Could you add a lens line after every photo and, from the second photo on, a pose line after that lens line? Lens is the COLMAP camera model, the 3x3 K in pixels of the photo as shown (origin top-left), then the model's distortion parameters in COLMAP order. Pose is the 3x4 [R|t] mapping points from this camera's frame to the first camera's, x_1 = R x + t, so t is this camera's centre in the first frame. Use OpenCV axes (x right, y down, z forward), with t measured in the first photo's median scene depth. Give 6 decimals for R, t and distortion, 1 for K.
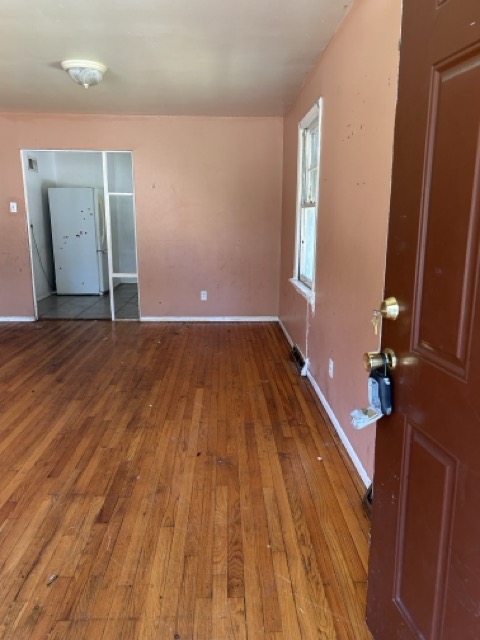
lens RADIAL K [[480.3, 0, 241.4], [0, 480.3, 321.2], [0, 0, 1]] dist [0.014363, -0.013886]
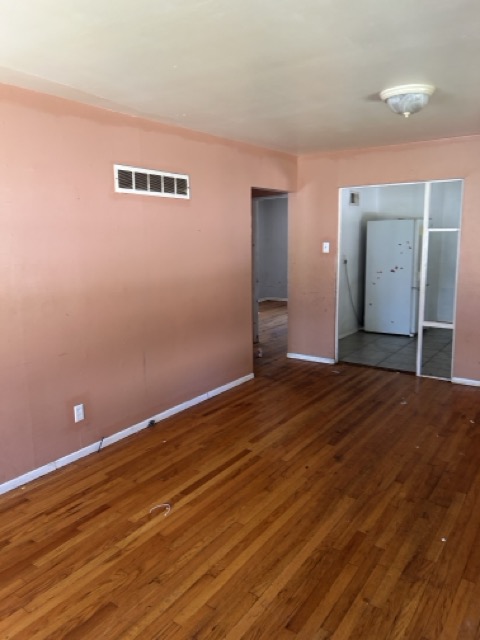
lens RADIAL K [[480.3, 0, 238.8], [0, 480.3, 317.3], [0, 0, 1]] dist [0.014363, -0.013886]
pose [[0.795308, 0.085594, -0.600133, -0.021164], [-0.112787, 0.993589, -0.007757, -0.089311], [0.595622, 0.073856, 0.799863, 0.165059]]
